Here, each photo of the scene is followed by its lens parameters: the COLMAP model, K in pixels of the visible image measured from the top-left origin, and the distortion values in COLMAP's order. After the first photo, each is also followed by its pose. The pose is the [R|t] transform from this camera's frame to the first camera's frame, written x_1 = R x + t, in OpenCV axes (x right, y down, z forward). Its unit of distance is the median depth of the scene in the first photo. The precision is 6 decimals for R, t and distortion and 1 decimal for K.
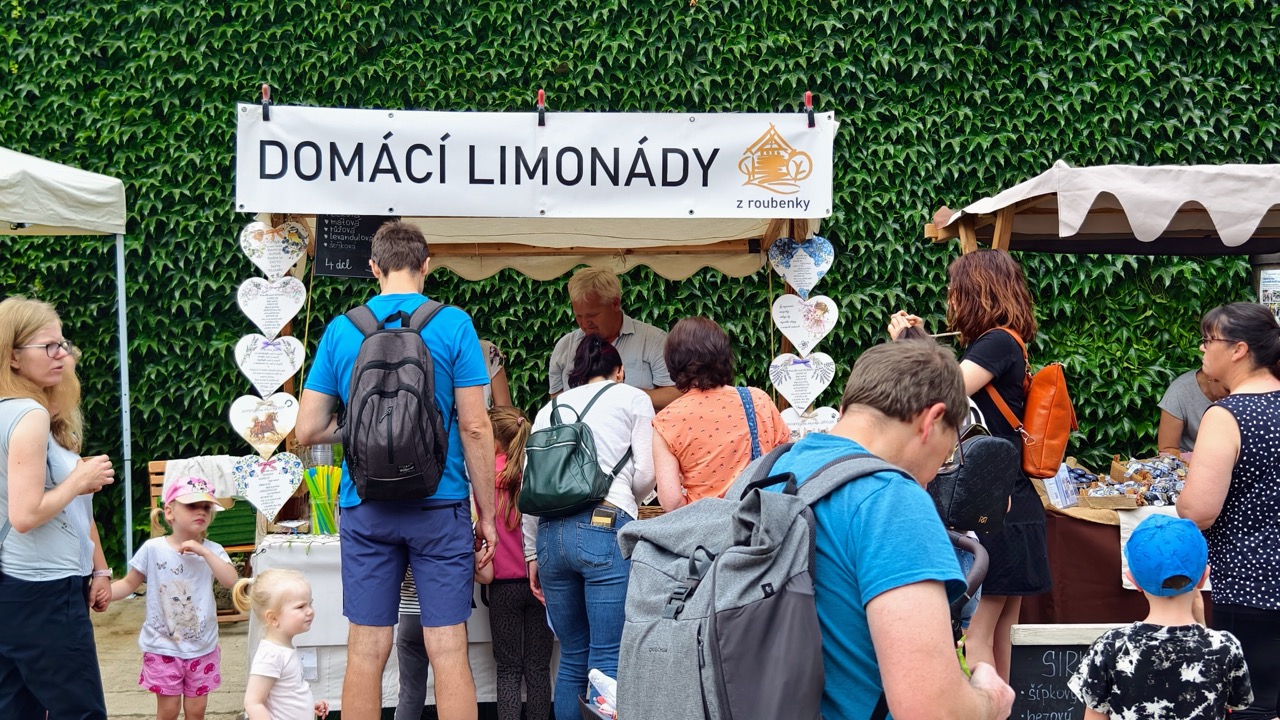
lens RADIAL K [[1664.1, 0, 640.0], [0, 1664.1, 360.0], [0, 0, 1]] dist [0.128016, -0.576931]
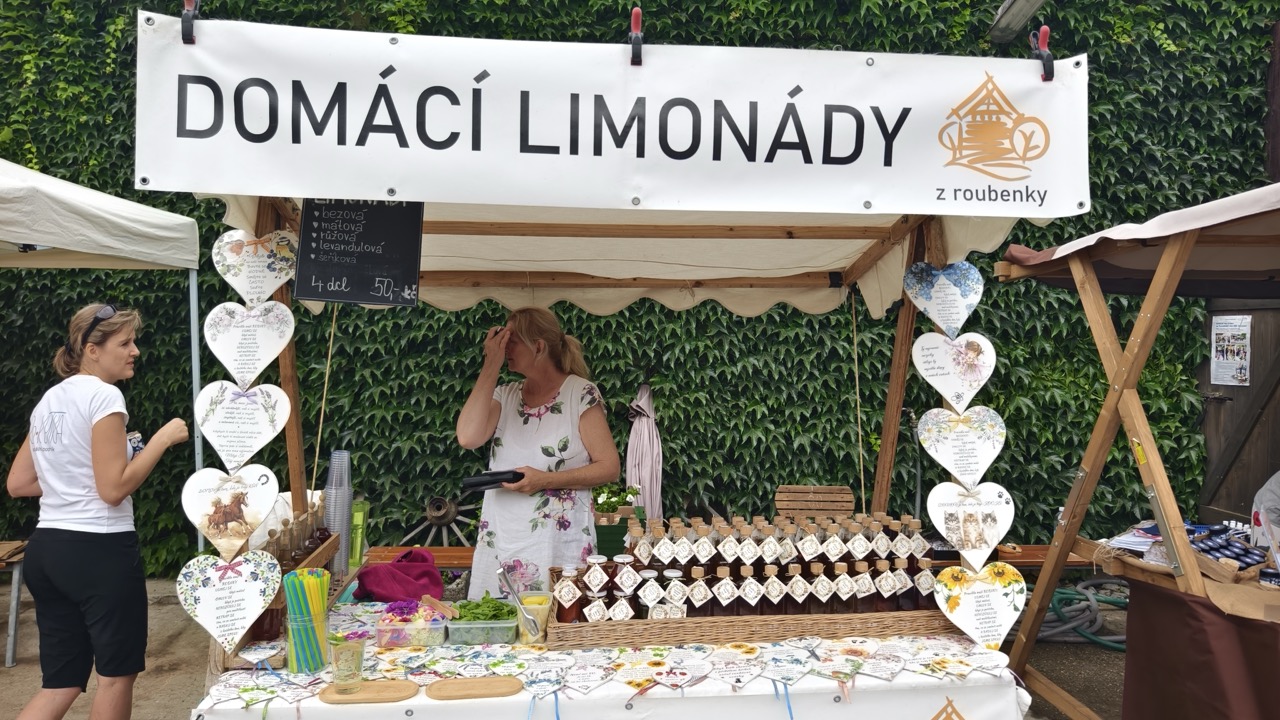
lens RADIAL K [[857.5, 0, 640.0], [0, 857.5, 360.0], [0, 0, 1]] dist [0.001432, -0.026992]
pose [[0.999351, 0.009821, 0.034644, -0.043204], [-0.009657, 0.999941, -0.004888, -0.017364], [-0.034690, 0.004550, 0.999388, 0.432978]]
